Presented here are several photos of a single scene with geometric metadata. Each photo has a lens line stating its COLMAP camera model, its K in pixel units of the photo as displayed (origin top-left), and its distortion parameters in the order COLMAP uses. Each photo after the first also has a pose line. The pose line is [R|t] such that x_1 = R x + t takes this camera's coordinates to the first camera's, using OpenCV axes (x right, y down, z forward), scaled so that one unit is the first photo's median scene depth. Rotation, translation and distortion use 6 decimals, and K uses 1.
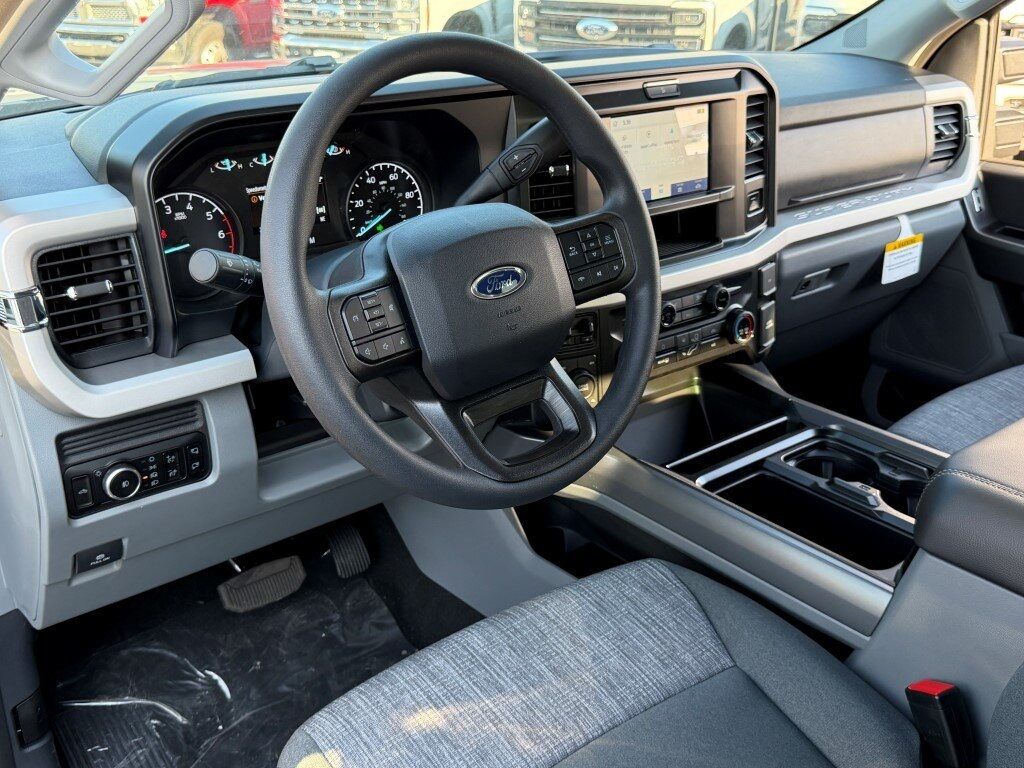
lens RADIAL K [[1039.7, 0, 534.3], [0, 1039.7, 397.6], [0, 0, 1]] dist [0.103335, 0.000000]
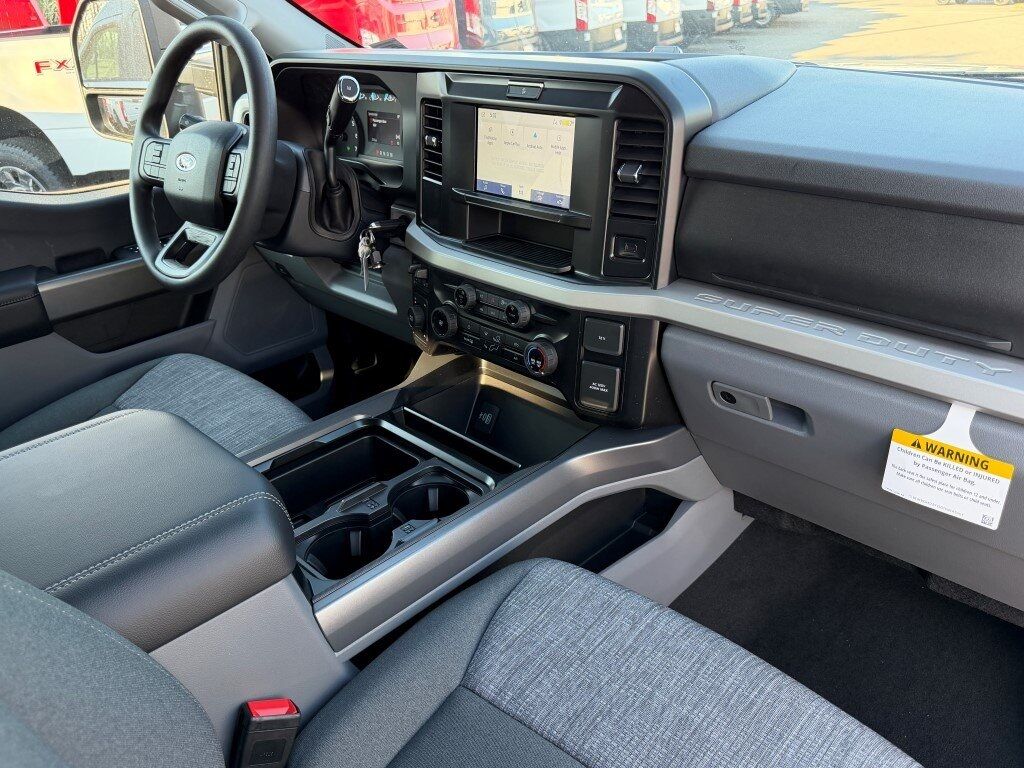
lens RADIAL K [[827.6, 0, 507.0], [0, 827.6, 397.5], [0, 0, 1]] dist [0.064028, -0.017787]
pose [[0.059875, 0.435417, -0.898235, 1.022529], [-0.358905, 0.849064, 0.387657, -0.366722], [0.931452, 0.299170, 0.207111, 0.955695]]
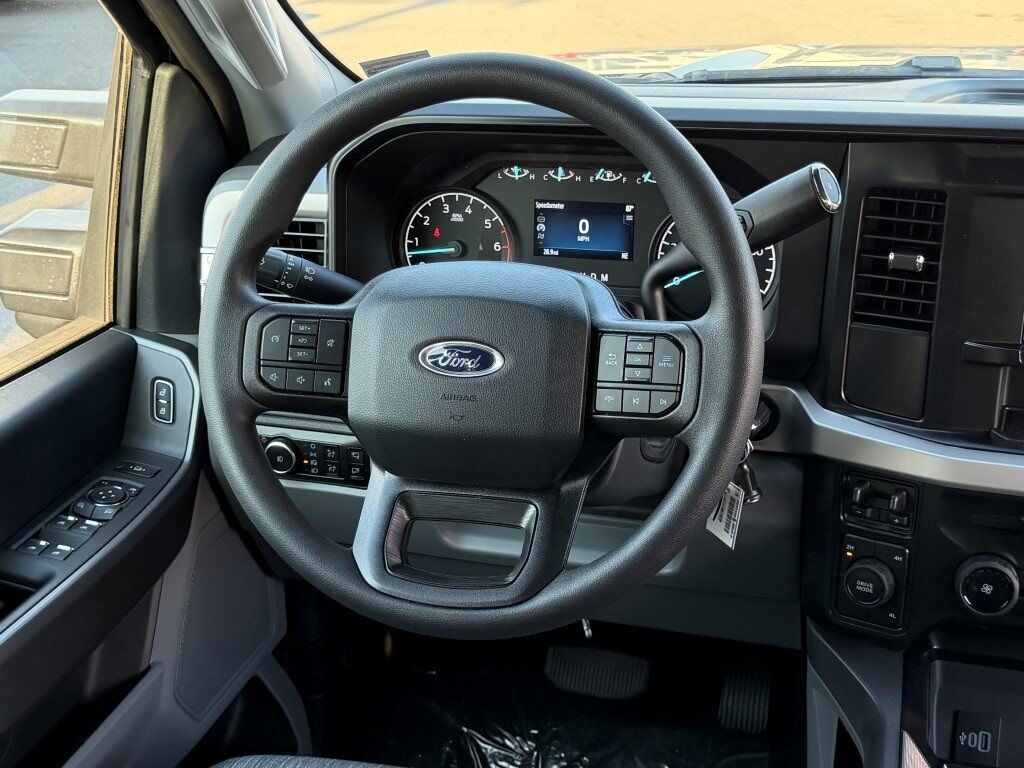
lens RADIAL K [[1443.6, 0, 496.0], [0, 1443.6, 394.6], [0, 0, 1]] dist [0.115992, 0.000000]
pose [[0.545168, 0.286161, -0.787974, 0.625962], [-0.318561, 0.940145, 0.121023, -0.164306], [0.775442, 0.185040, 0.603697, 0.250600]]
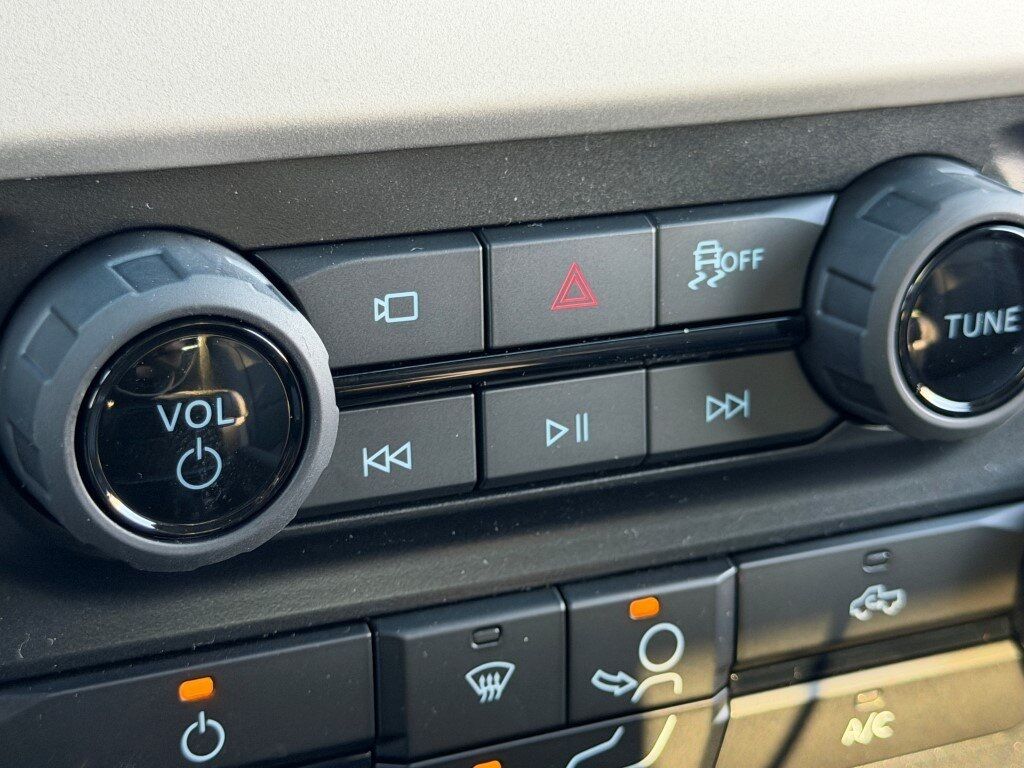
lens RADIAL K [[1971.8, 0, 508.1], [0, 1971.8, 387.4], [0, 0, 1]] dist [0.090331, 0.000000]
pose [[0.965056, 0.152757, -0.212915, 0.198419], [-0.150942, 0.988230, 0.024856, -0.095301], [0.214206, 0.008150, 0.976755, 0.906841]]
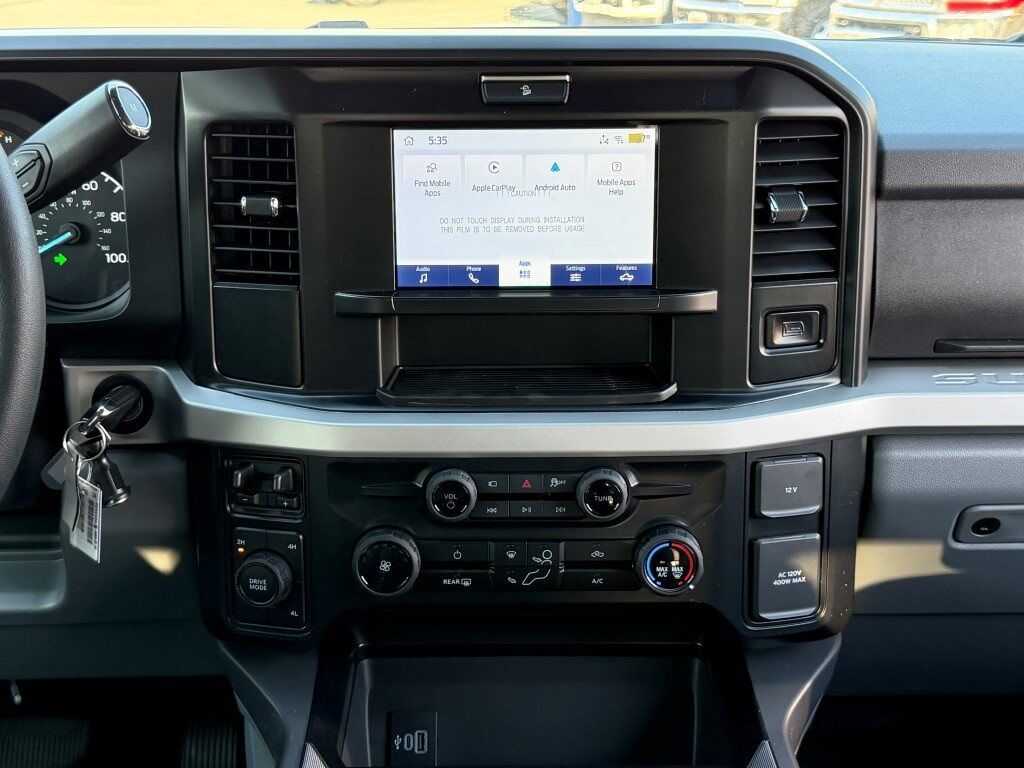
lens RADIAL K [[1443.6, 0, 515.9], [0, 1443.6, 389.7], [0, 0, 1]] dist [0.115992, 0.000000]
pose [[0.770080, 0.190455, -0.608854, 0.634163], [-0.242830, 0.970062, -0.003688, -0.147288], [0.589924, 0.150688, 0.793274, 0.451489]]
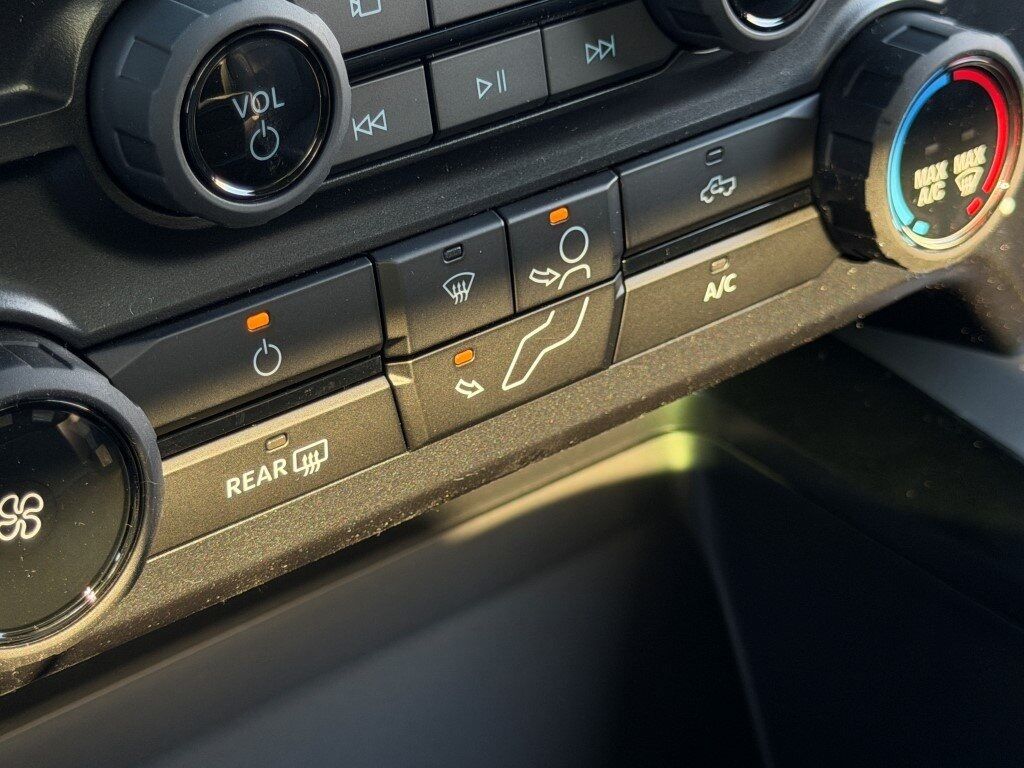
lens RADIAL K [[2119.5, 0, 513.9], [0, 2119.5, 381.1], [0, 0, 1]] dist [0.140473, 0.000000]
pose [[0.999888, 0.004842, -0.014169, 0.169516], [-0.002861, 0.990616, 0.136645, -0.086553], [0.014698, -0.136589, 0.990519, 0.823060]]
